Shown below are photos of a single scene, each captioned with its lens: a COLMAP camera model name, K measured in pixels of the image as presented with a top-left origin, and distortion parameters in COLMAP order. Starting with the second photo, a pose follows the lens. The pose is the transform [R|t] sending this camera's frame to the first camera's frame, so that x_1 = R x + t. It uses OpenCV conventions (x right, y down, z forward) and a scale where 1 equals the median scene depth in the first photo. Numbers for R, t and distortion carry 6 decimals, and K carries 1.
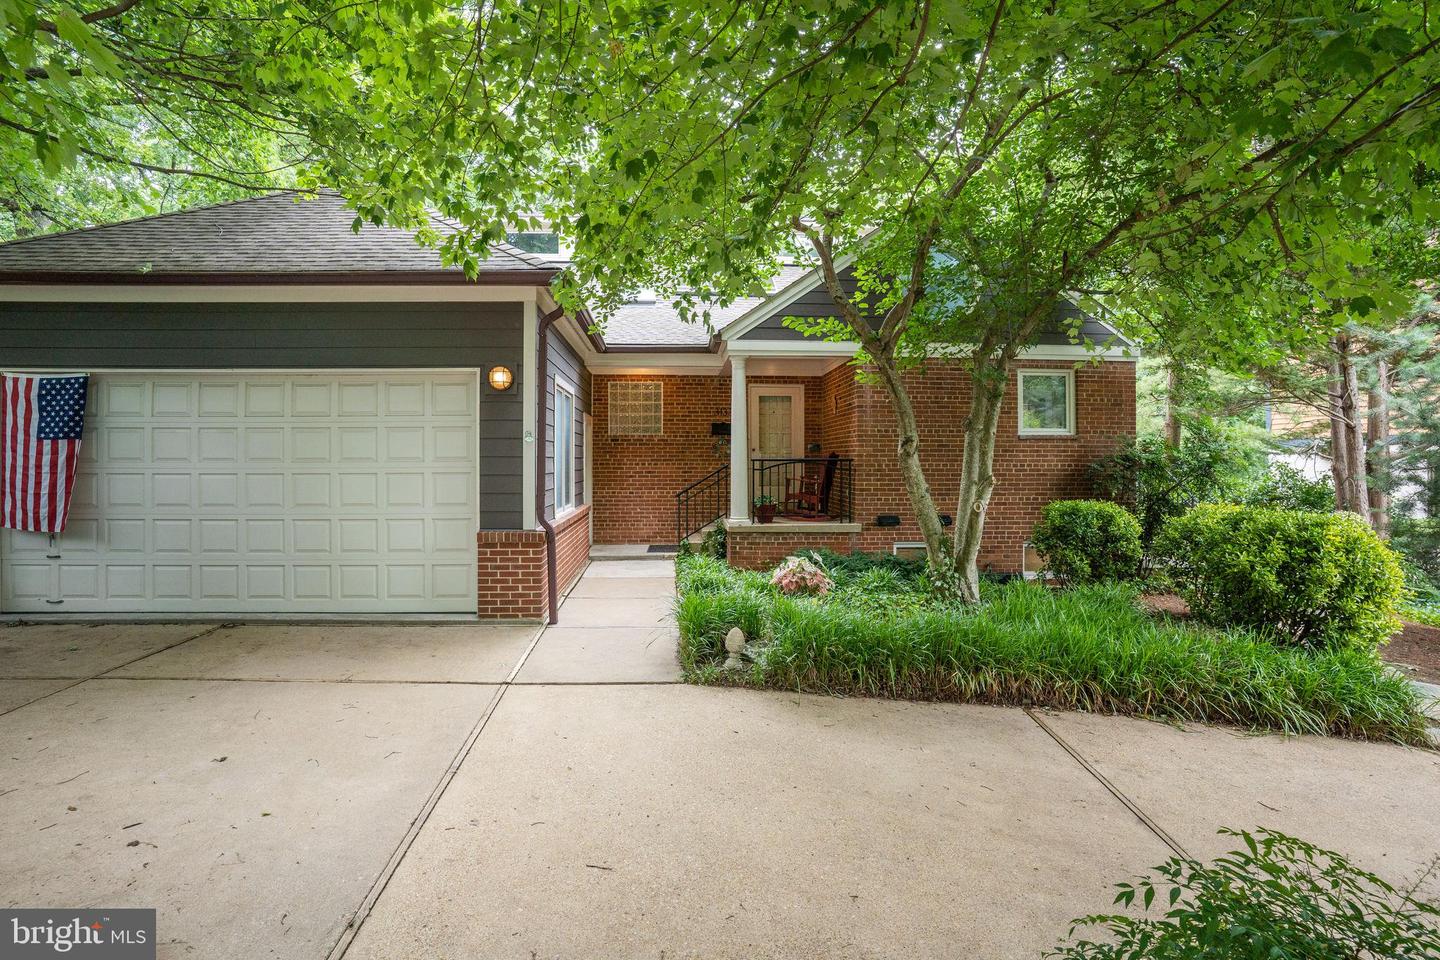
lens RADIAL K [[700.2, 0, 720.0], [0, 700.2, 480.0], [0, 0, 1]] dist [-0.038038, 0.000108]
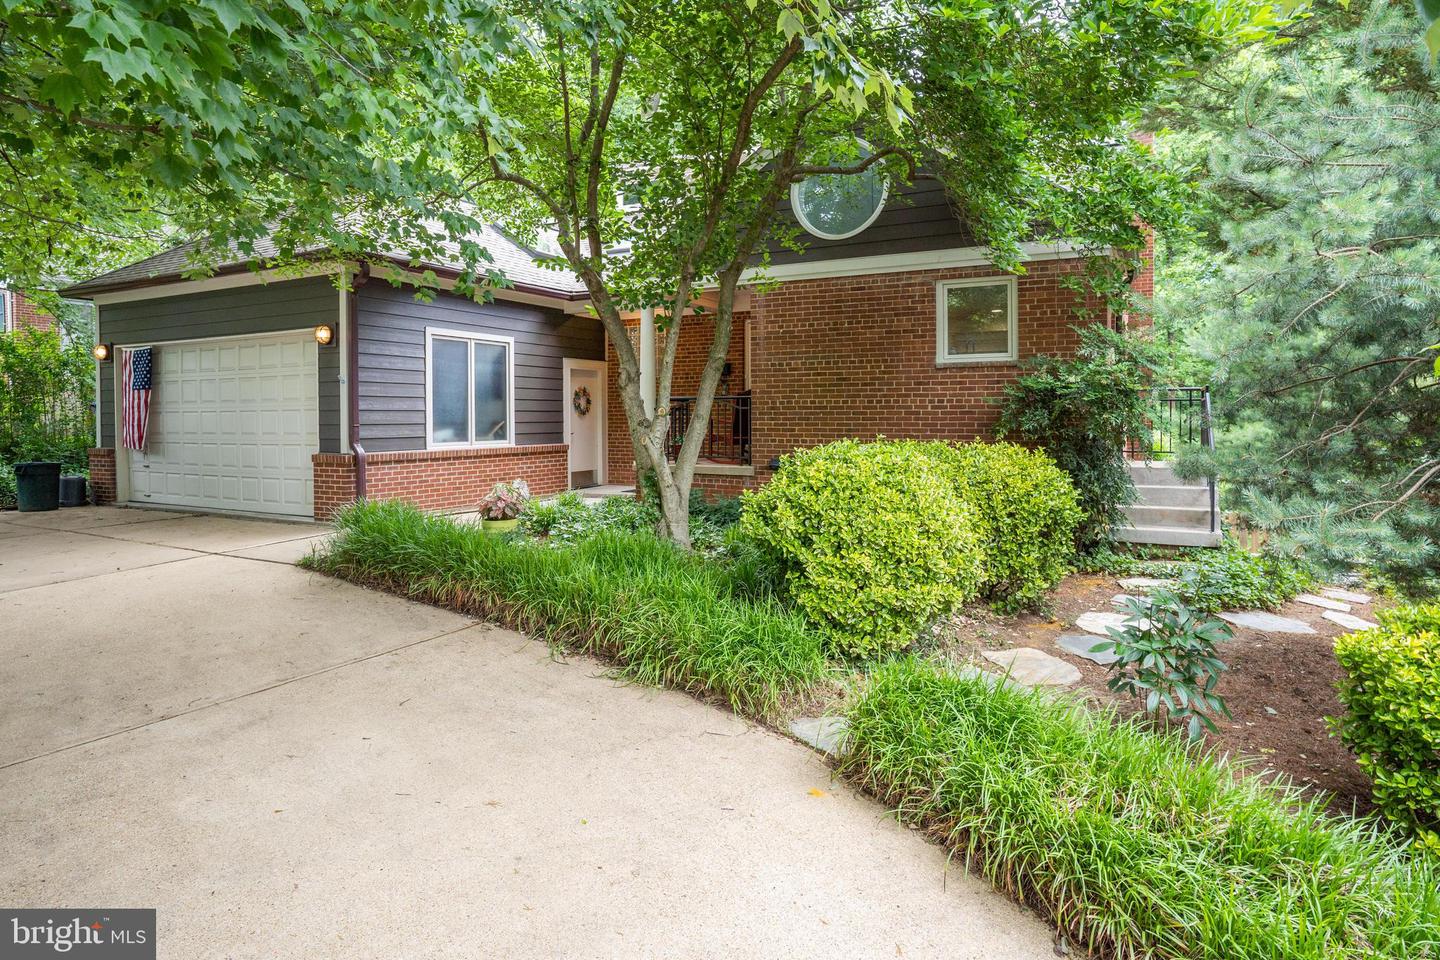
lens RADIAL K [[808.5, 0, 720.2], [0, 808.5, 460.6], [0, 0, 1]] dist [-0.005833, -0.000292]
pose [[0.858318, 0.024200, -0.512547, 1.067117], [-0.007866, 0.999390, 0.034014, 0.027987], [0.513058, -0.025163, 0.857985, 0.092724]]
